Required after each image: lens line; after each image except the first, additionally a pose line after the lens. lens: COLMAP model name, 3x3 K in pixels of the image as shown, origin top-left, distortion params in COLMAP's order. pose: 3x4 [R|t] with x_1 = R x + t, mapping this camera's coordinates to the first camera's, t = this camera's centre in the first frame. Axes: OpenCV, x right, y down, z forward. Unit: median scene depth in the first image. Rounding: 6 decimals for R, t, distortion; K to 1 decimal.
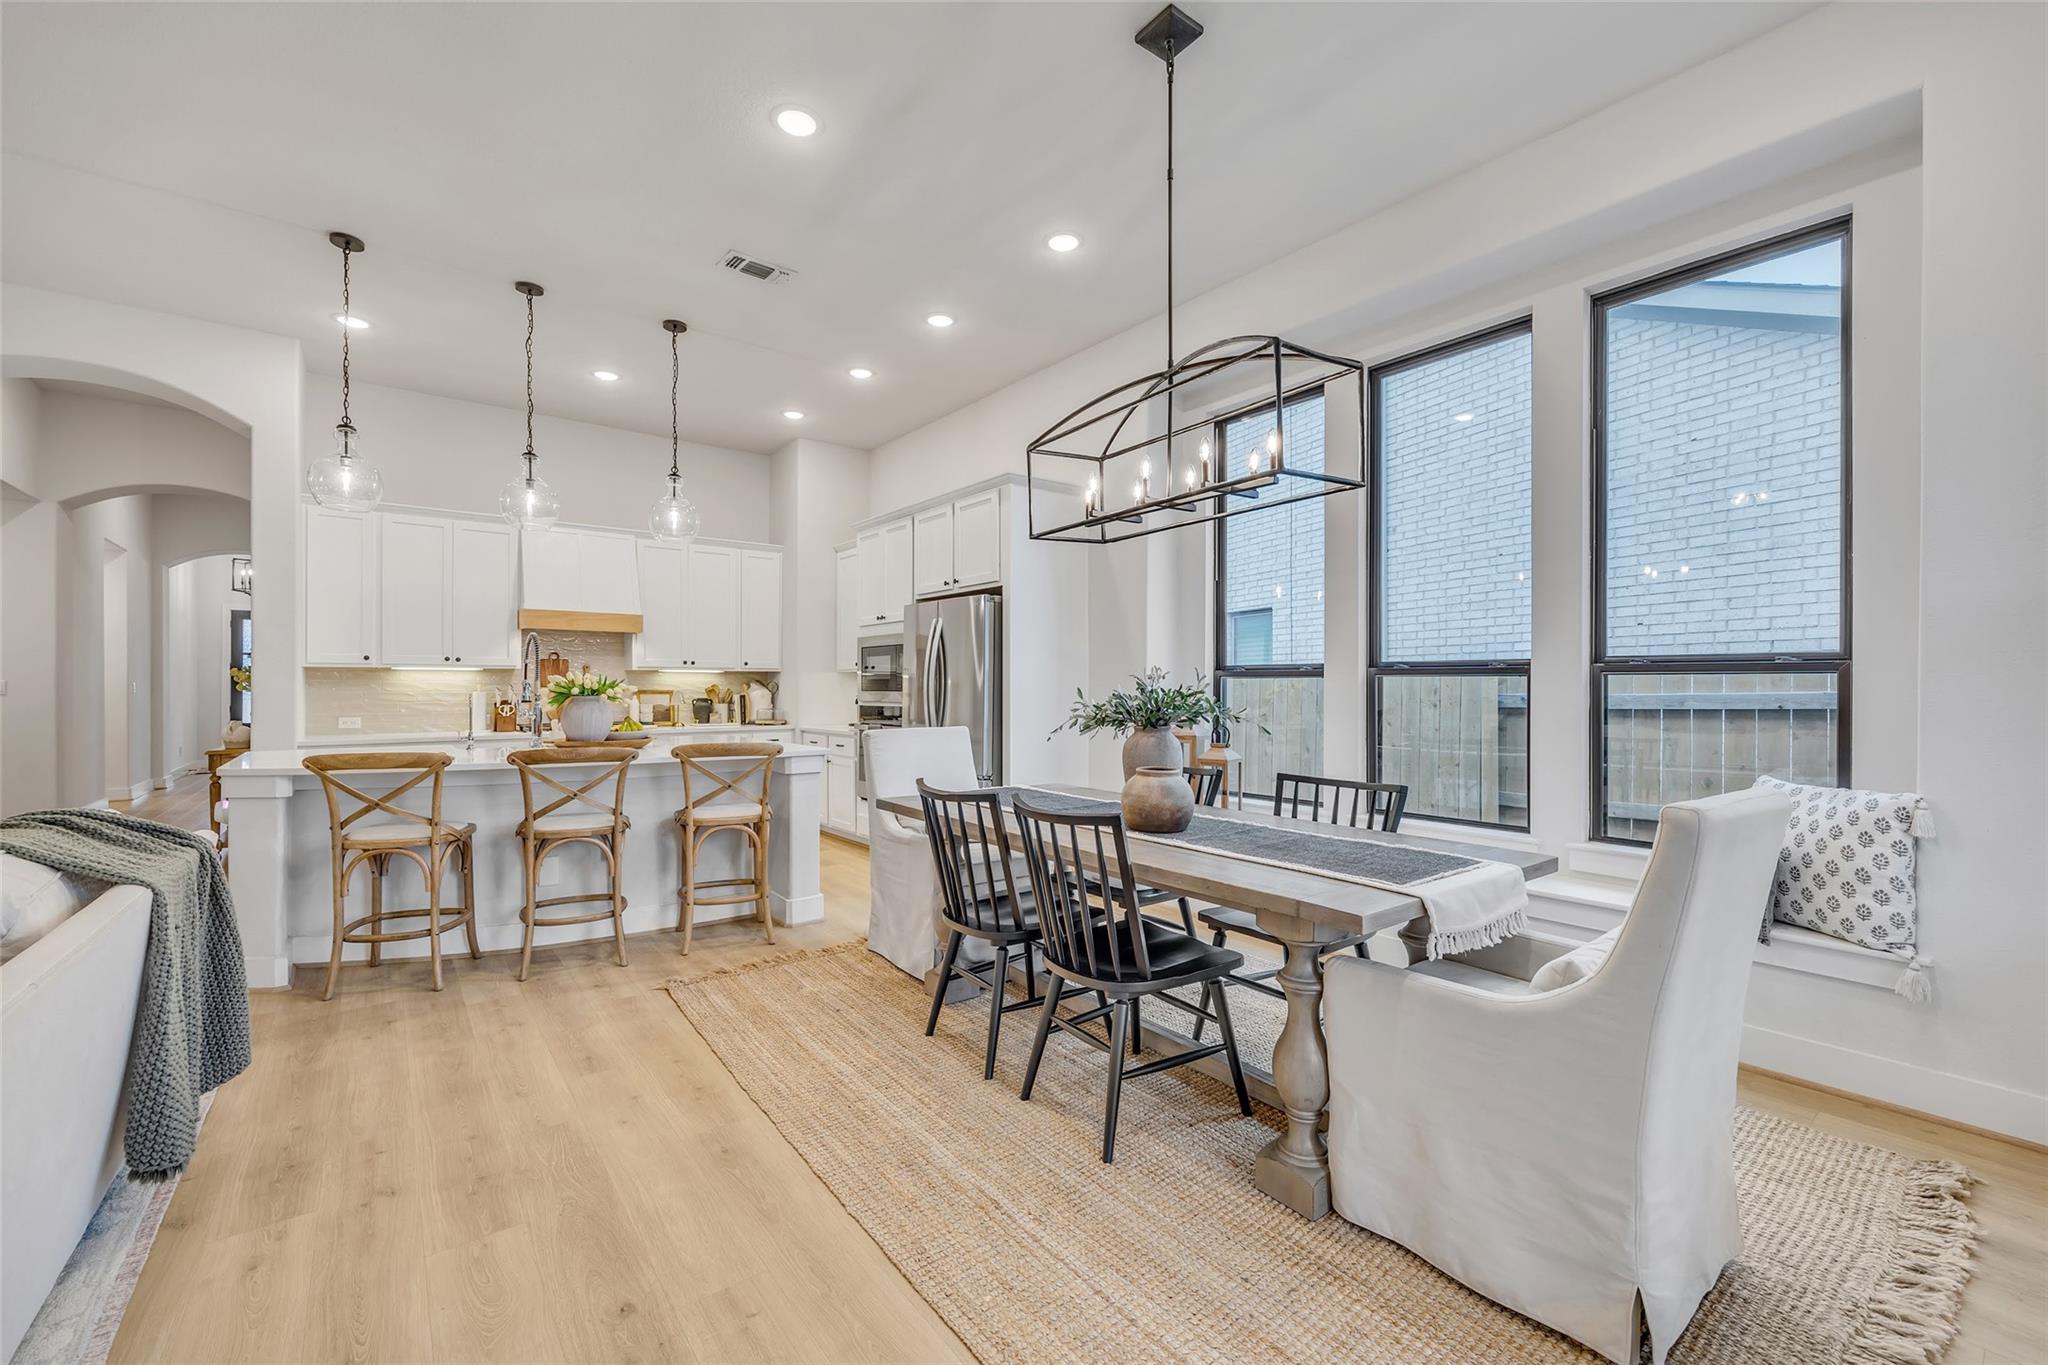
lens RADIAL K [[825.1, 0, 1019.7], [0, 825.1, 683.2], [0, 0, 1]] dist [-0.002274, 0.000514]
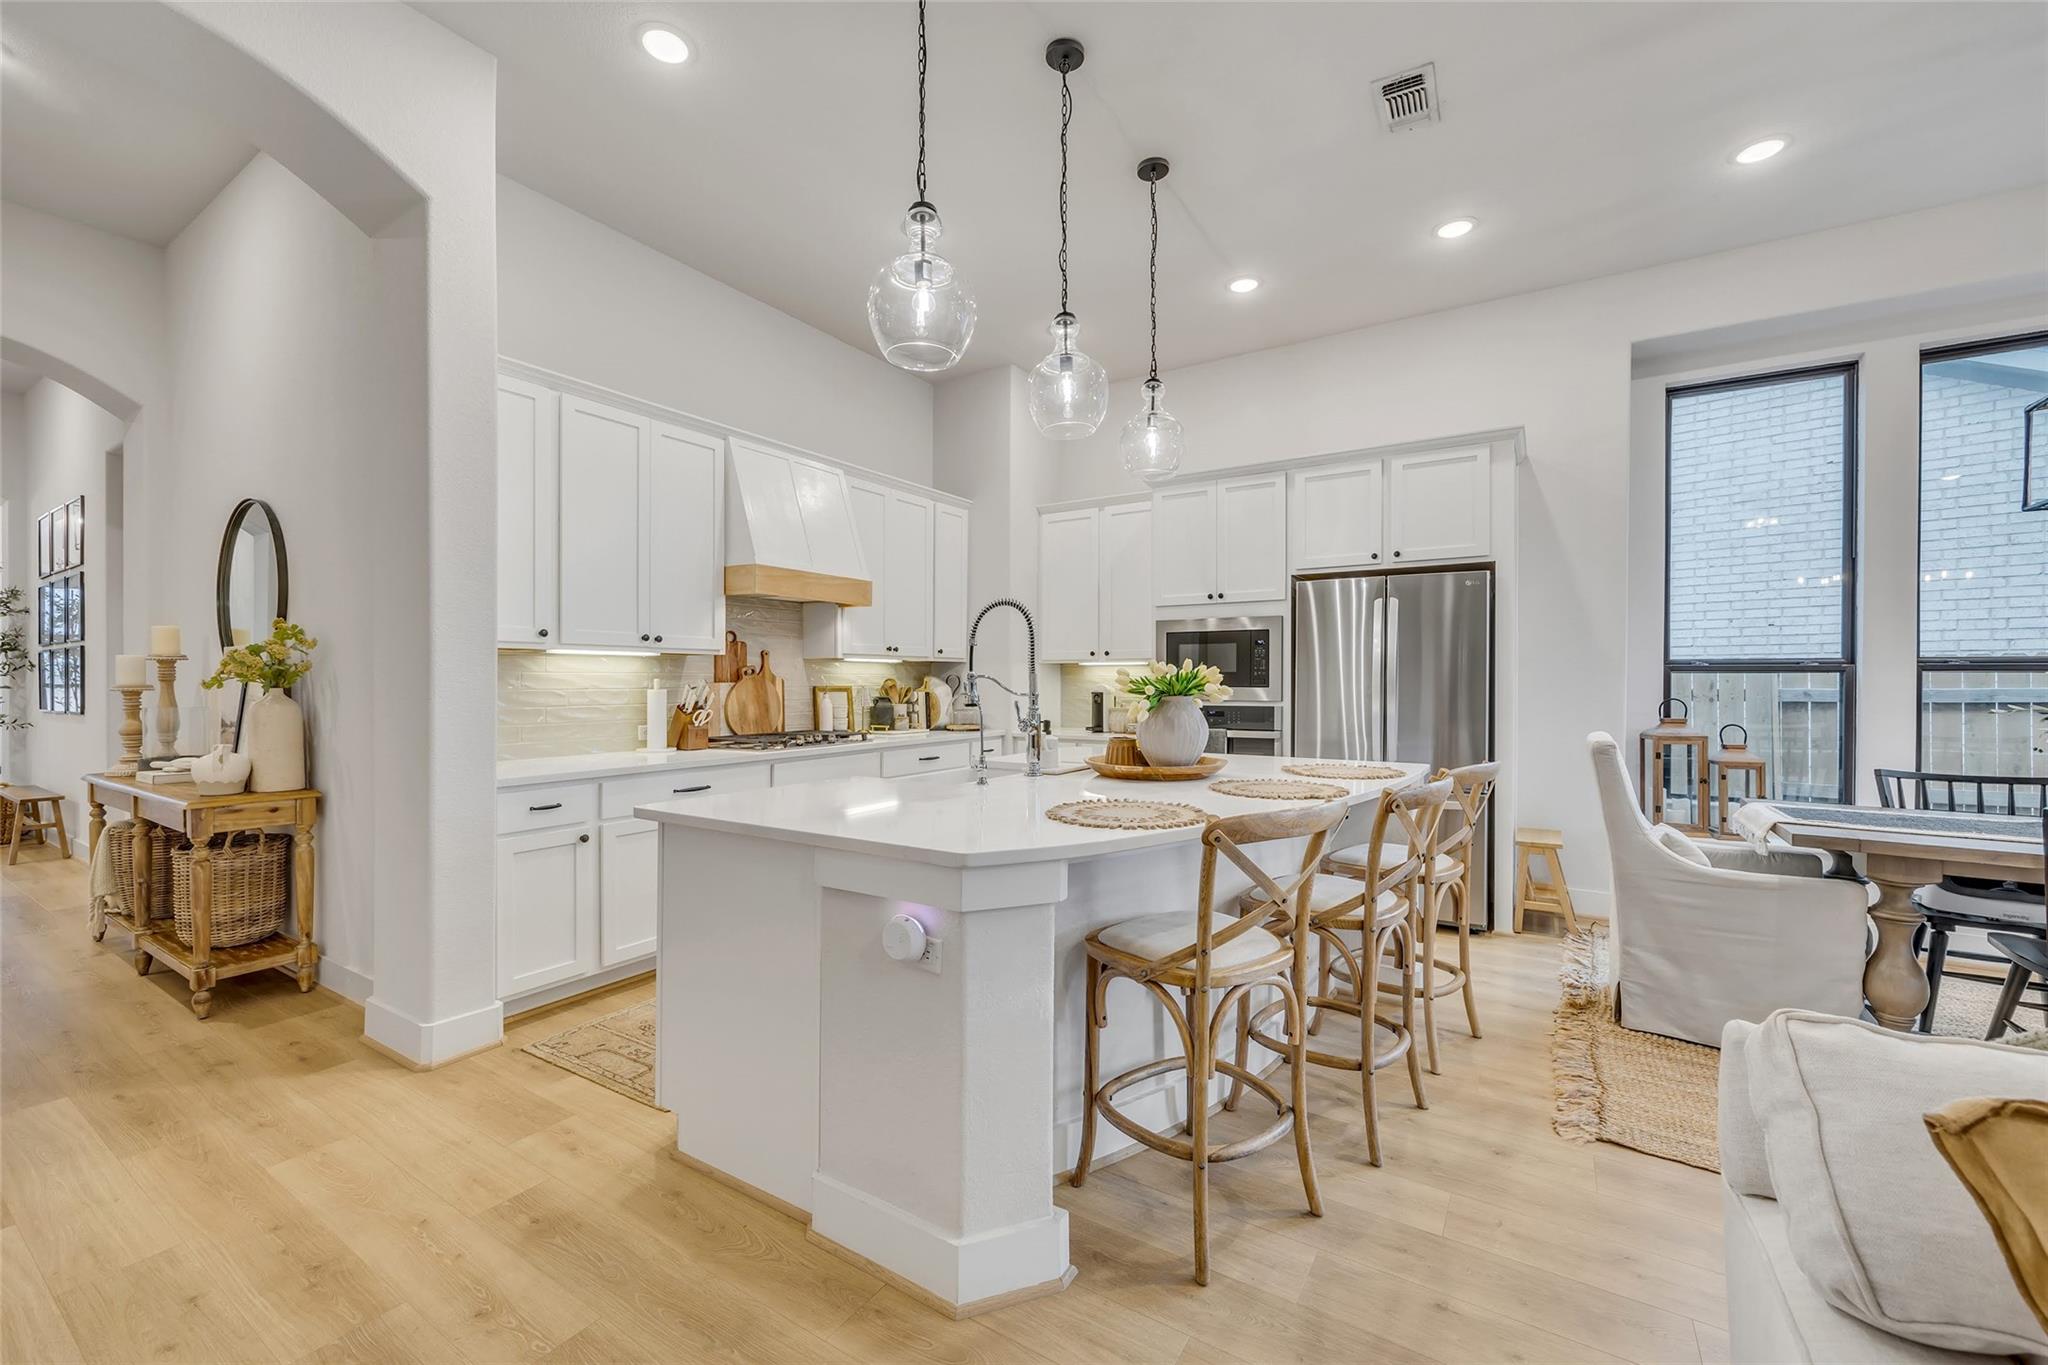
lens RADIAL K [[825.1, 0, 1021.3], [0, 825.1, 682.6], [0, 0, 1]] dist [-0.002274, 0.000514]
pose [[0.945409, -0.000631, 0.325885, -0.734557], [-0.001521, 0.999979, 0.006348, 0.000632], [-0.325883, -0.006497, 0.945388, 0.358548]]
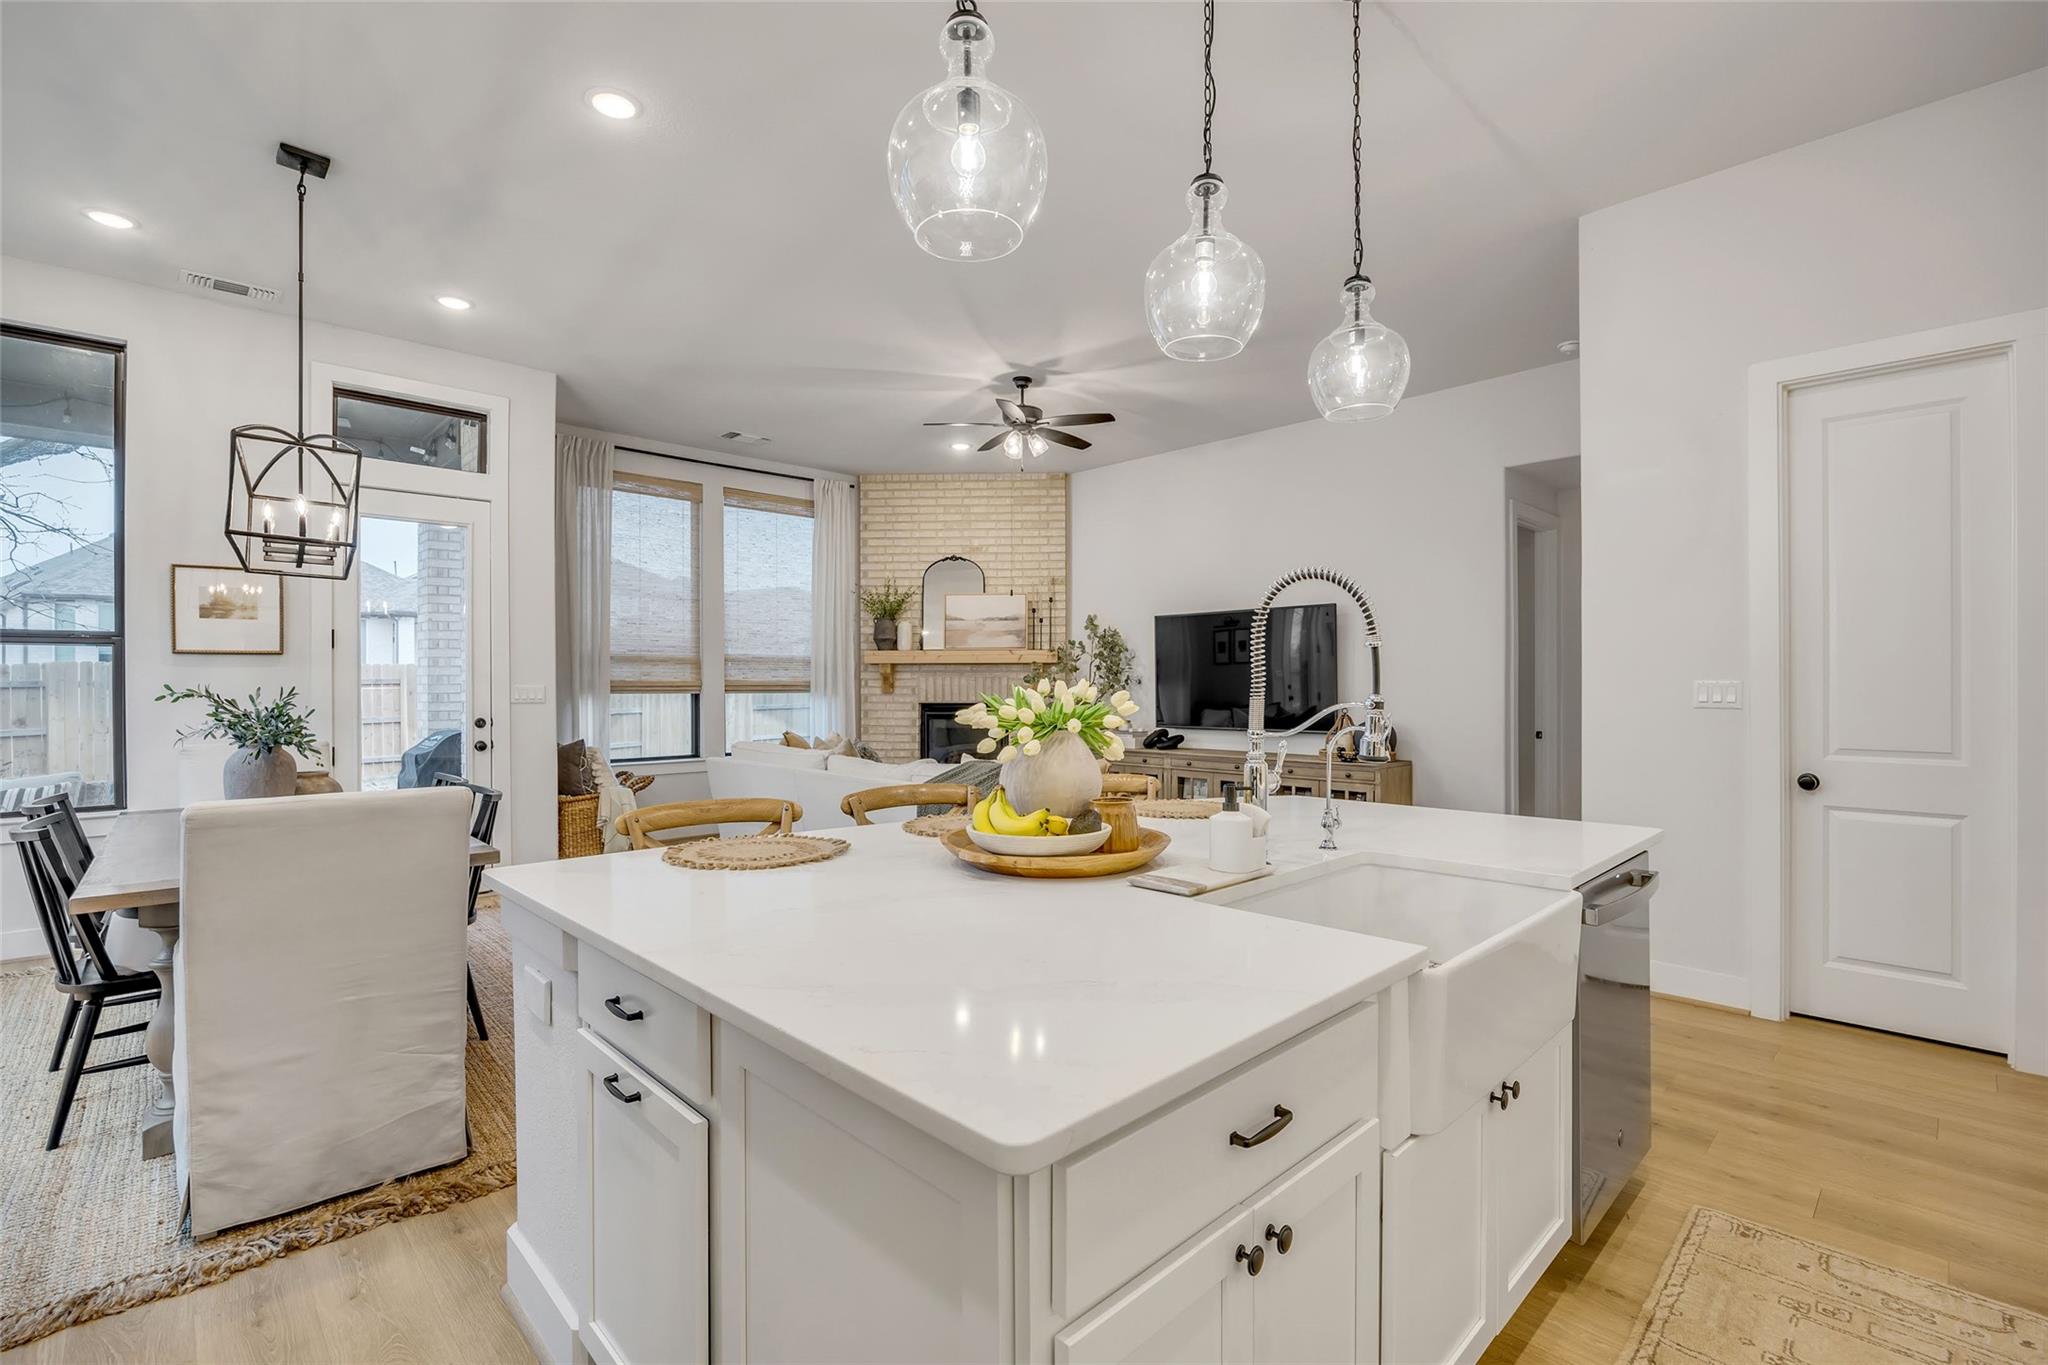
lens RADIAL K [[927.5, 0, 1034.0], [0, 927.5, 683.8], [0, 0, 1]] dist [-0.013977, 0.002159]
pose [[-0.994275, 0.002703, -0.106822, -0.395970], [0.003067, 0.999990, -0.003238, -0.008781], [0.106812, -0.003547, -0.994273, 1.306486]]
